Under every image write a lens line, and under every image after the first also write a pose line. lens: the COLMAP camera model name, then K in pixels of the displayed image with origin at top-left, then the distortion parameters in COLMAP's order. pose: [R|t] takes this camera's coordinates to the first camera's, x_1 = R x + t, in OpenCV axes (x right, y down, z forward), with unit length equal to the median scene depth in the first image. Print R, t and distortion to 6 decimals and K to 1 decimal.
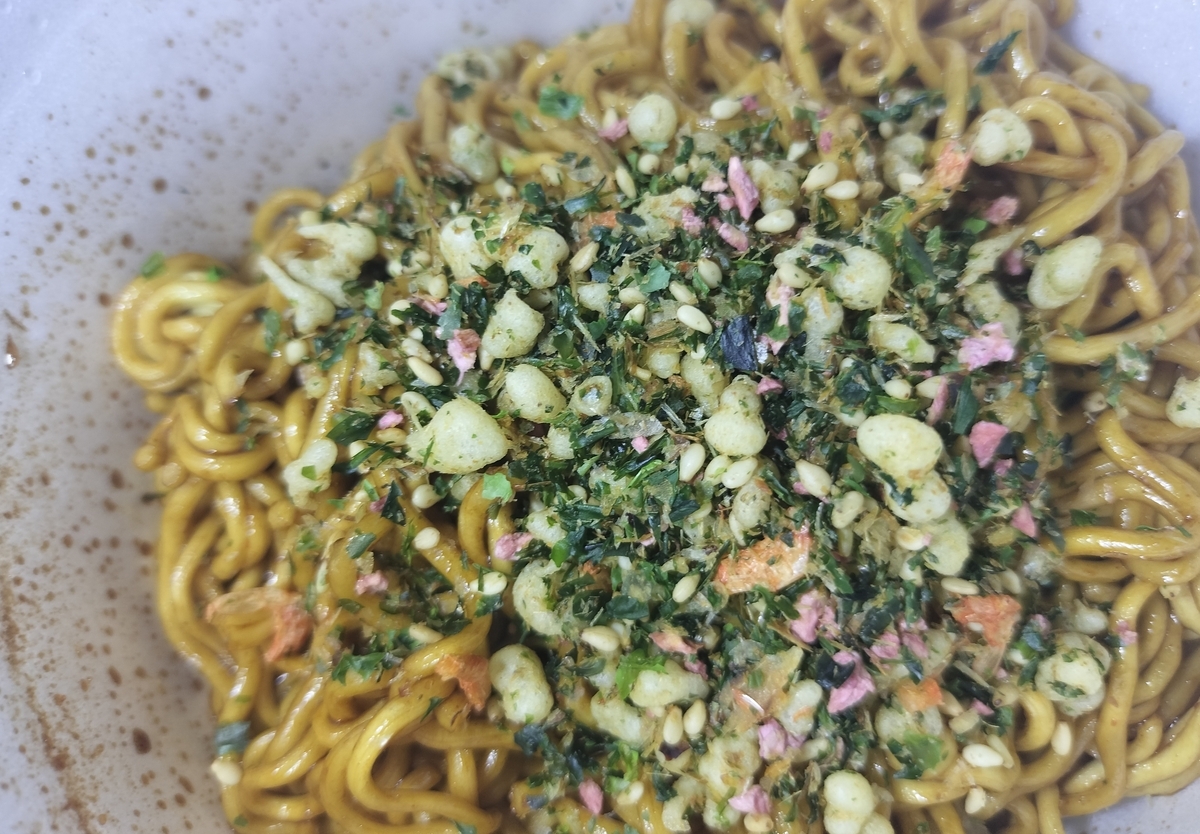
lens RADIAL K [[909.0, 0, 600.0], [0, 909.0, 417.0], [0, 0, 1]] dist [0.005879, -0.003786]
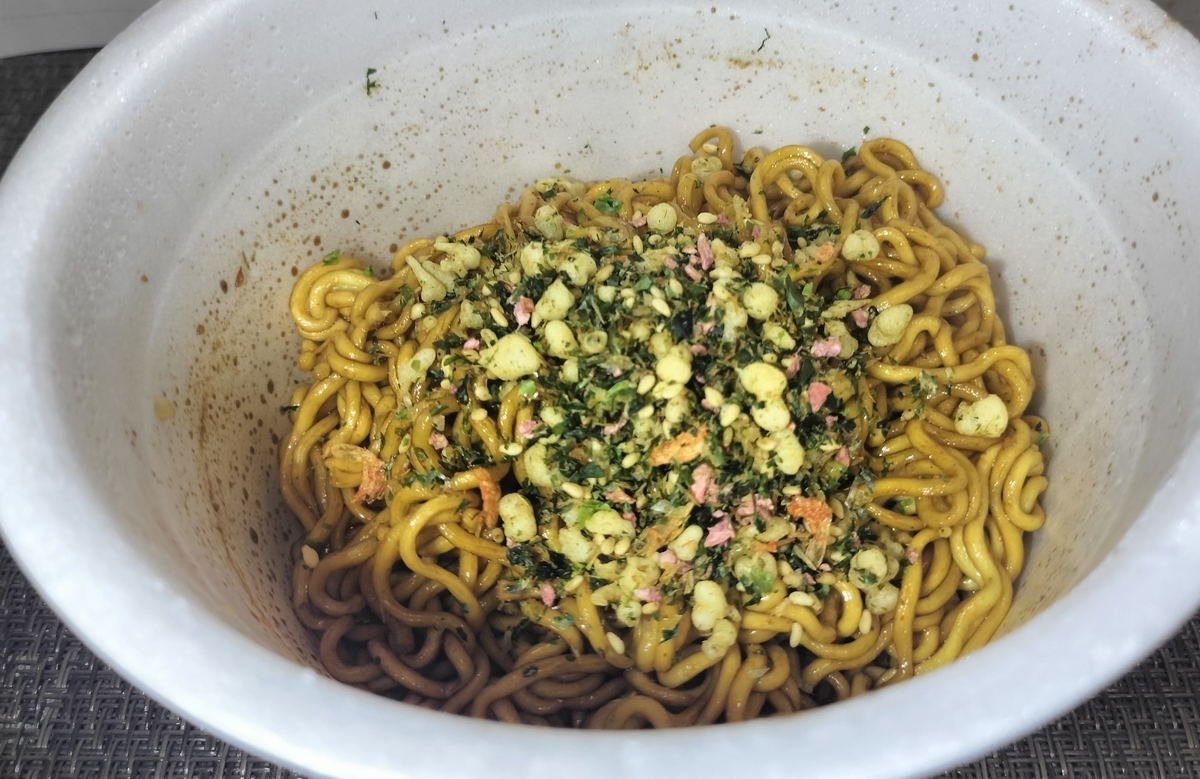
lens RADIAL K [[963.1, 0, 600.0], [0, 963.1, 389.5], [0, 0, 1]] dist [-0.000393, 0.000780]
pose [[0.984688, 0.164947, -0.056414, 0.113623], [-0.174048, 0.948518, -0.264613, 0.517979], [0.009862, 0.270380, 0.962703, -0.676366]]
